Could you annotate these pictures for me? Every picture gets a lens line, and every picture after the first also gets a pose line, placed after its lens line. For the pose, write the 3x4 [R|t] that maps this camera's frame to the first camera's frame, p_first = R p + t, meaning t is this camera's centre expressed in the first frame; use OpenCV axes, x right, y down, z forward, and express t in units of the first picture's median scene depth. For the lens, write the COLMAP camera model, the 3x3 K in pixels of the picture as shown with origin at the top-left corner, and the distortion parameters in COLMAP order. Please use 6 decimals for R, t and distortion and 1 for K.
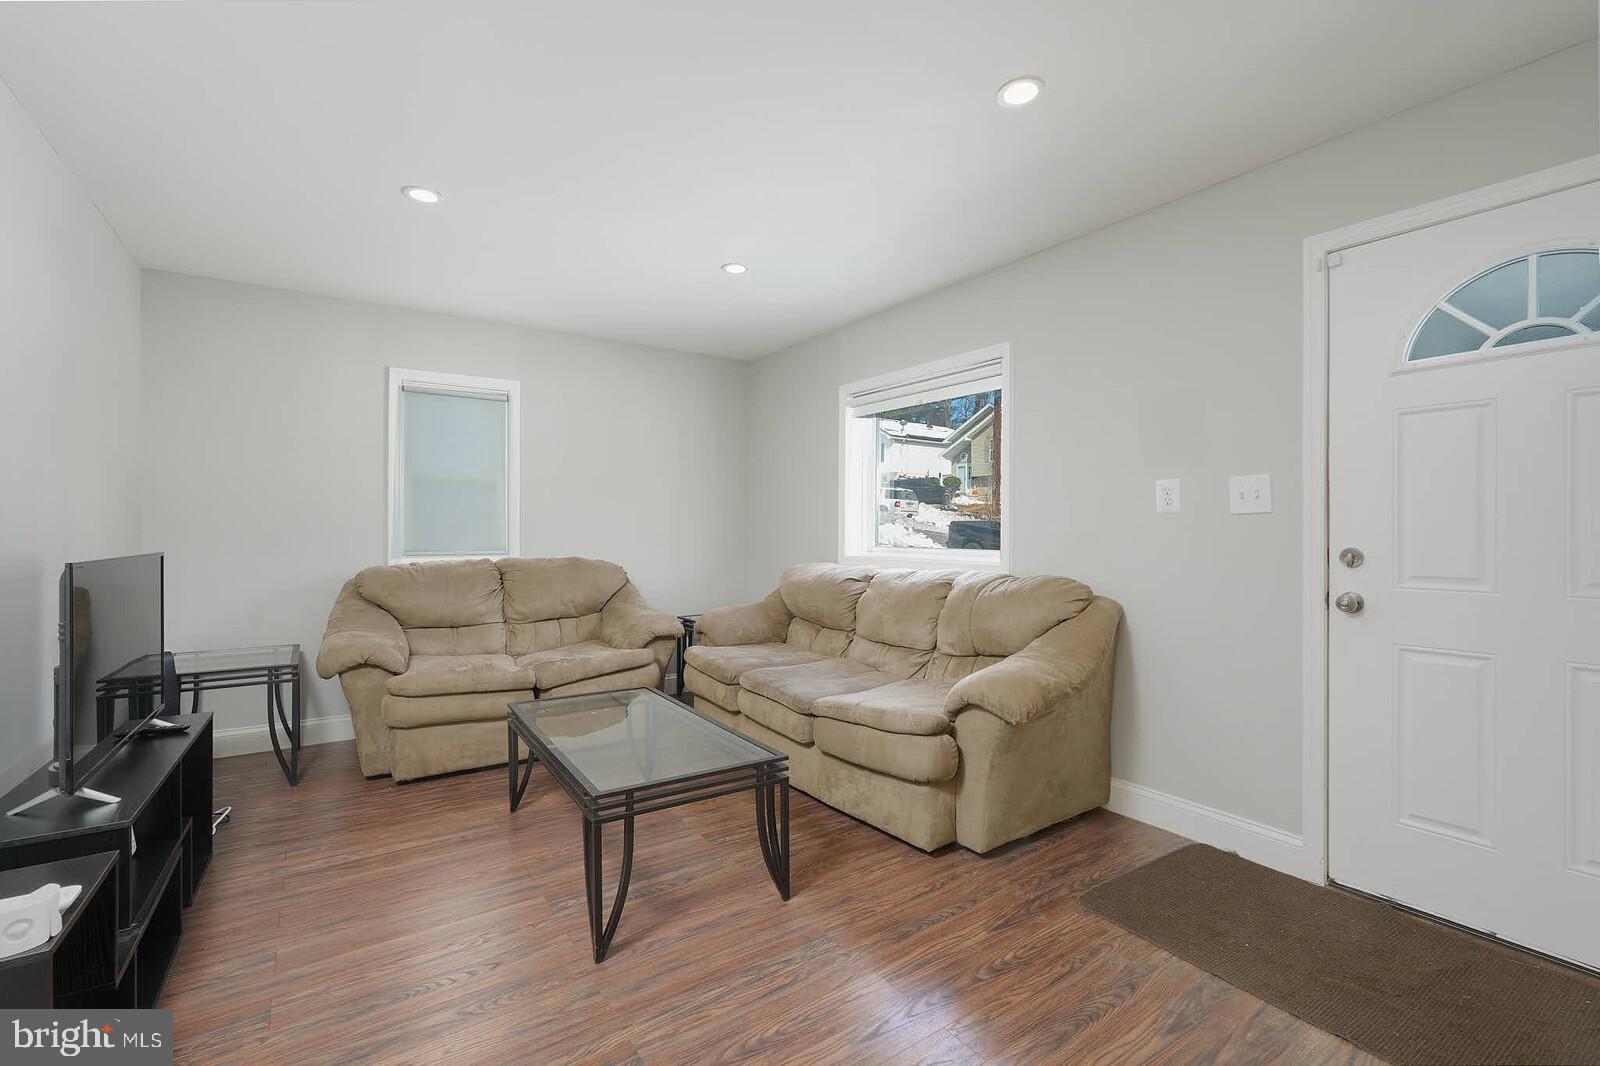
lens RADIAL K [[698.7, 0, 796.3], [0, 698.7, 535.4], [0, 0, 1]] dist [-0.016638, 0.006073]
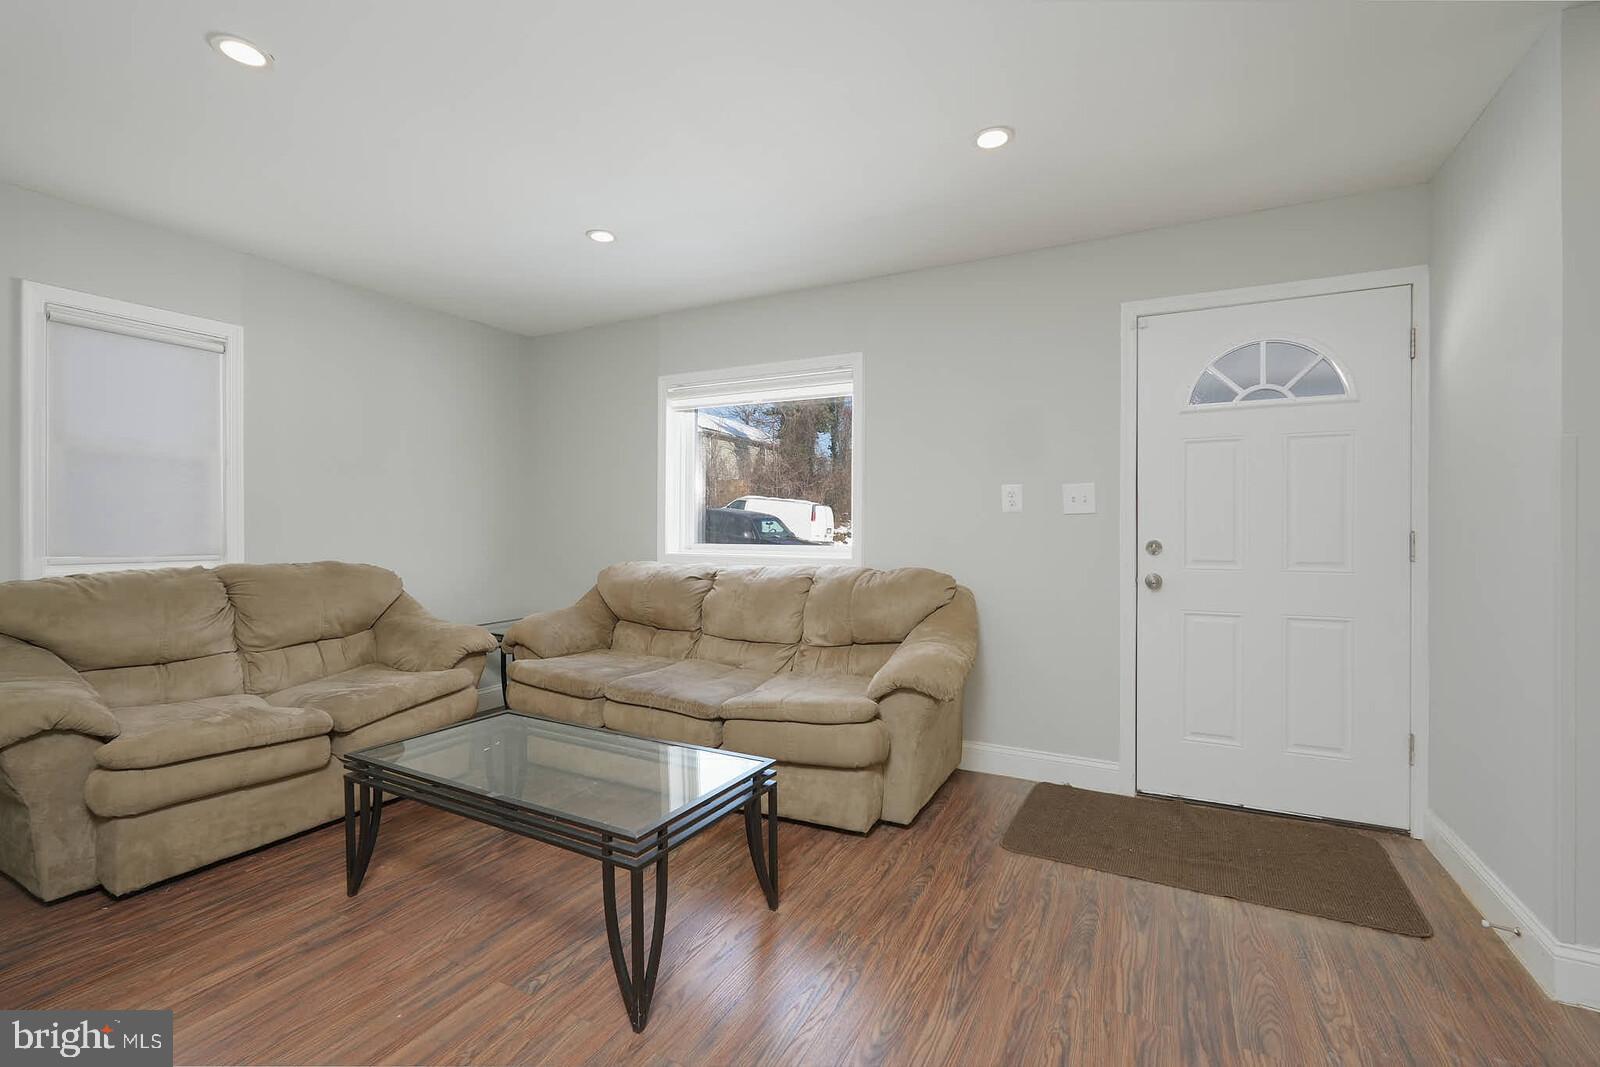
lens RADIAL K [[698.7, 0, 793.6], [0, 698.7, 534.8], [0, 0, 1]] dist [-0.016638, 0.006073]
pose [[0.884598, -0.004597, 0.466332, -0.340849], [0.002671, 0.999985, 0.004792, -0.001030], [-0.466347, -0.002994, 0.884597, 0.104322]]
